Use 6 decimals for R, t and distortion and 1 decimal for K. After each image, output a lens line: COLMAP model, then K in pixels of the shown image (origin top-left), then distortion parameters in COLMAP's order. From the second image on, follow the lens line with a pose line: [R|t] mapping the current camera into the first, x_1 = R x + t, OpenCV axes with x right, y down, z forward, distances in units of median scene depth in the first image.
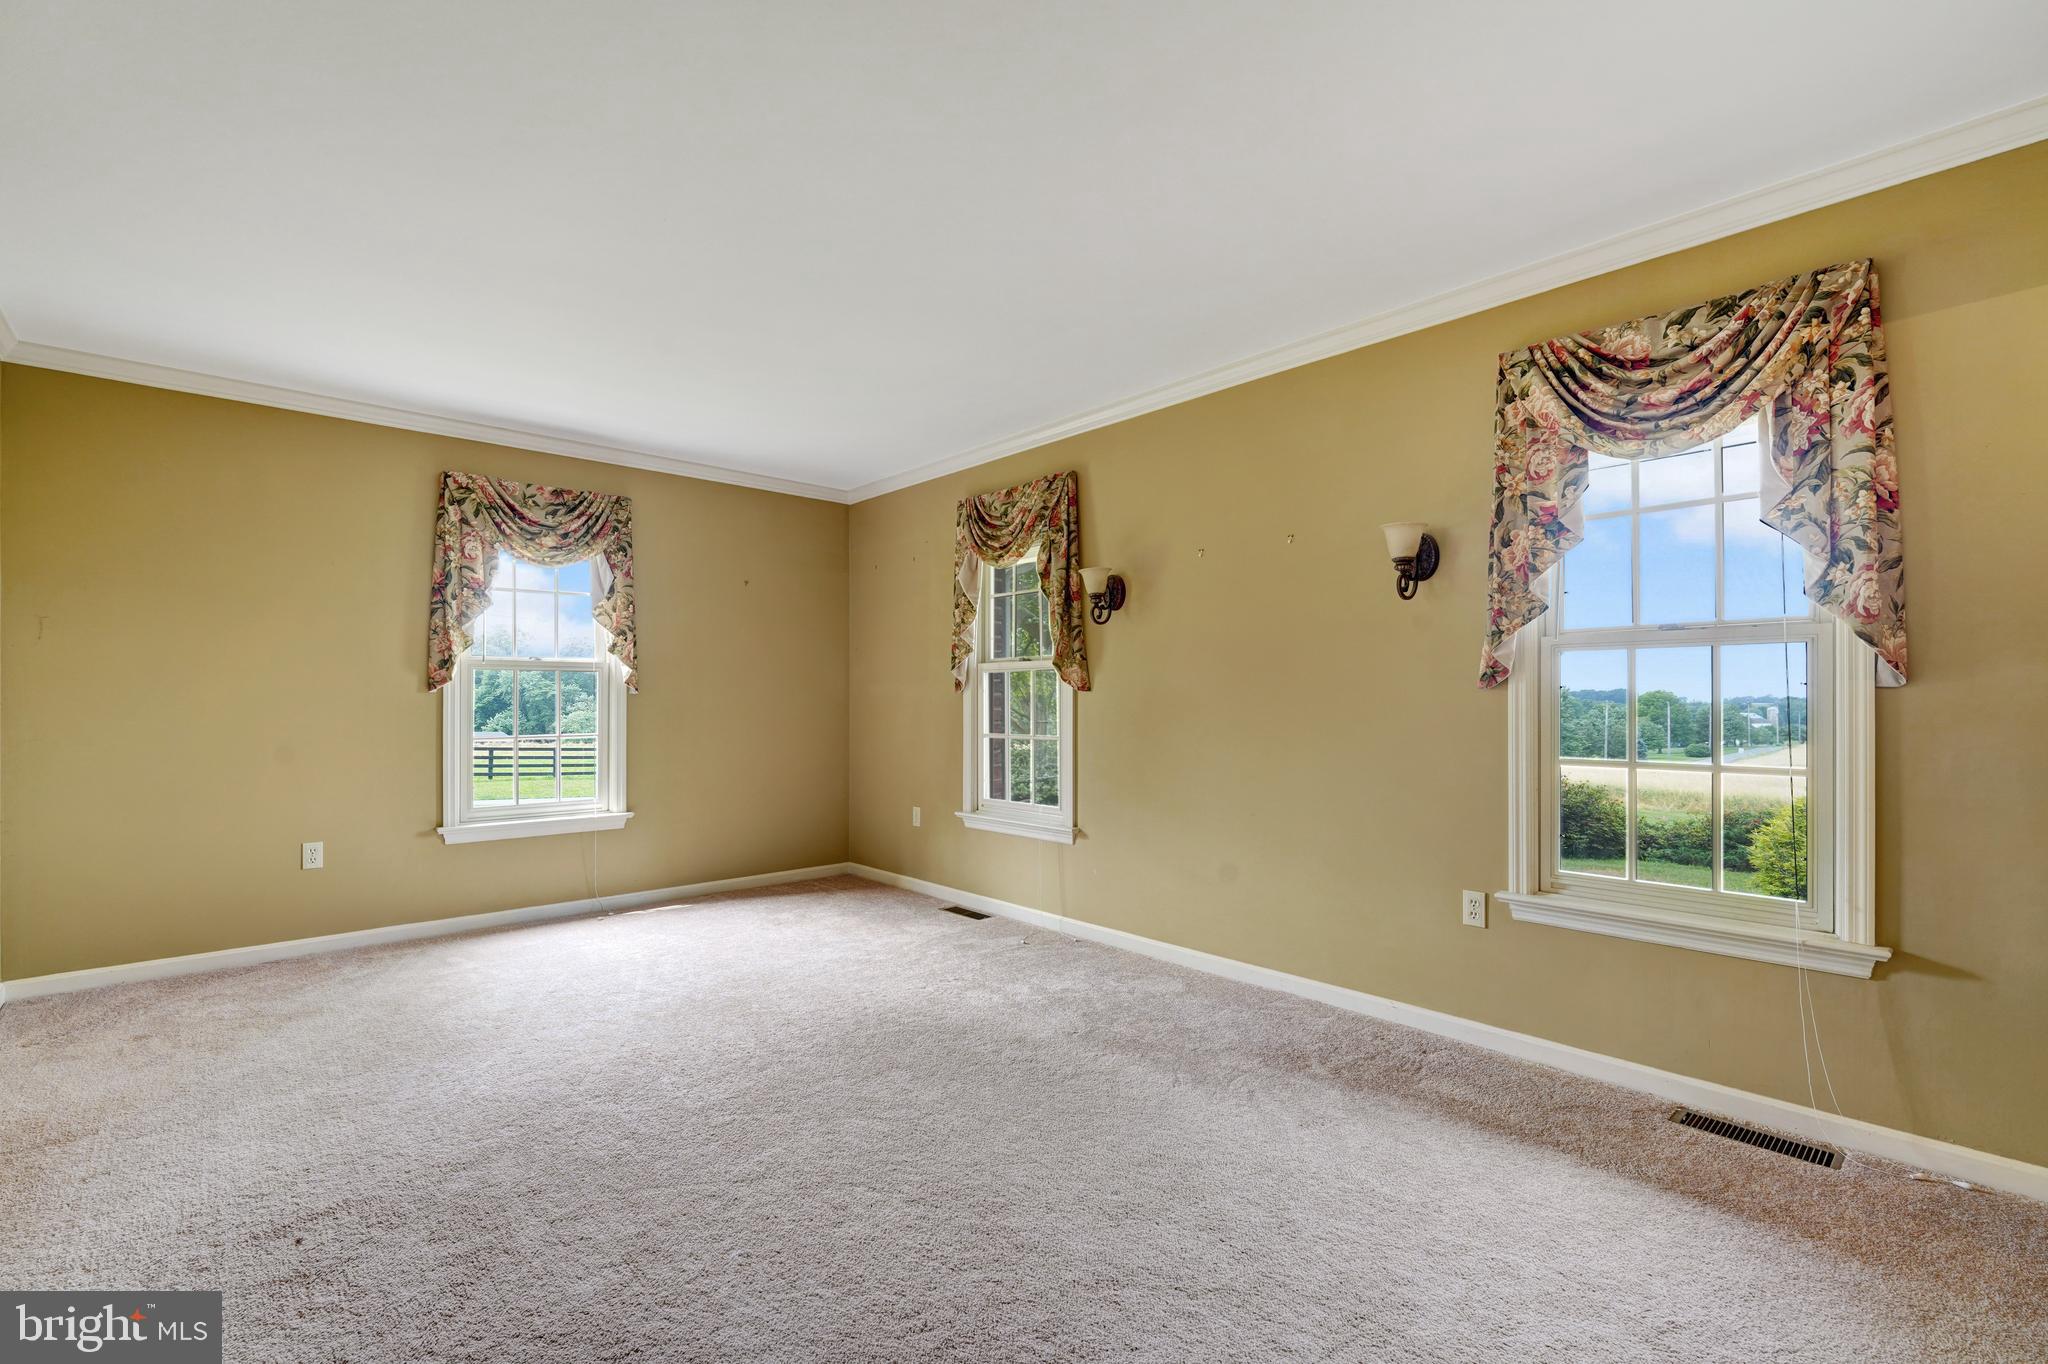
lens RADIAL K [[892.8, 0, 1016.7], [0, 892.8, 694.7], [0, 0, 1]] dist [-0.001677, -0.000135]
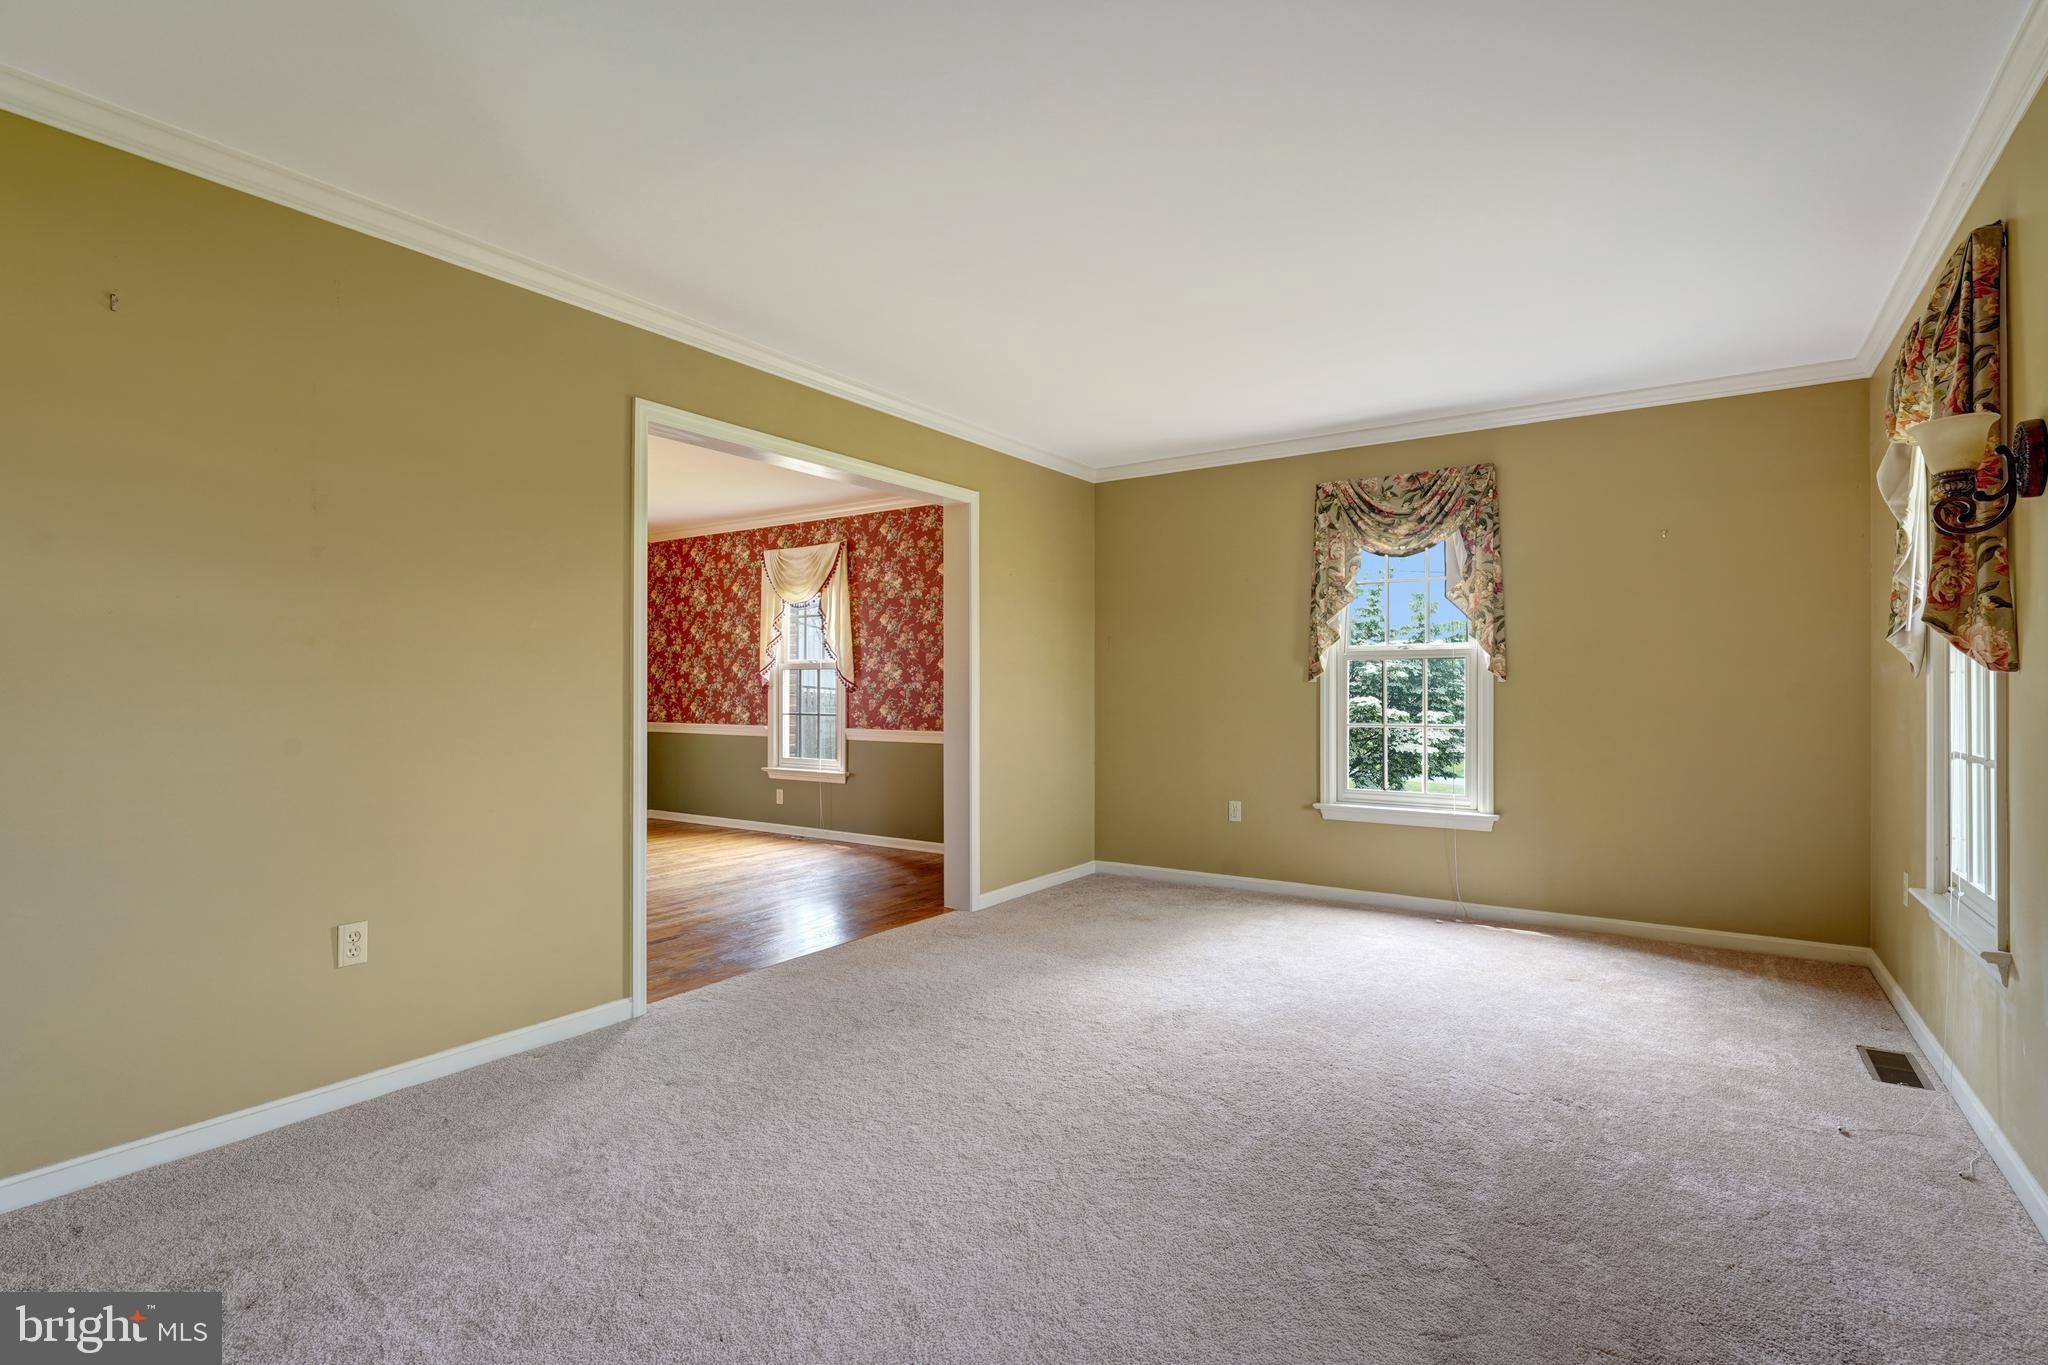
lens RADIAL K [[975.1, 0, 1026.0], [0, 975.1, 685.2], [0, 0, 1]] dist [0.001256, -0.000199]
pose [[0.234923, -0.003901, -0.972006, 0.434286], [0.005735, 0.999980, -0.002627, 0.001904], [0.971997, -0.004957, 0.234940, 0.338363]]
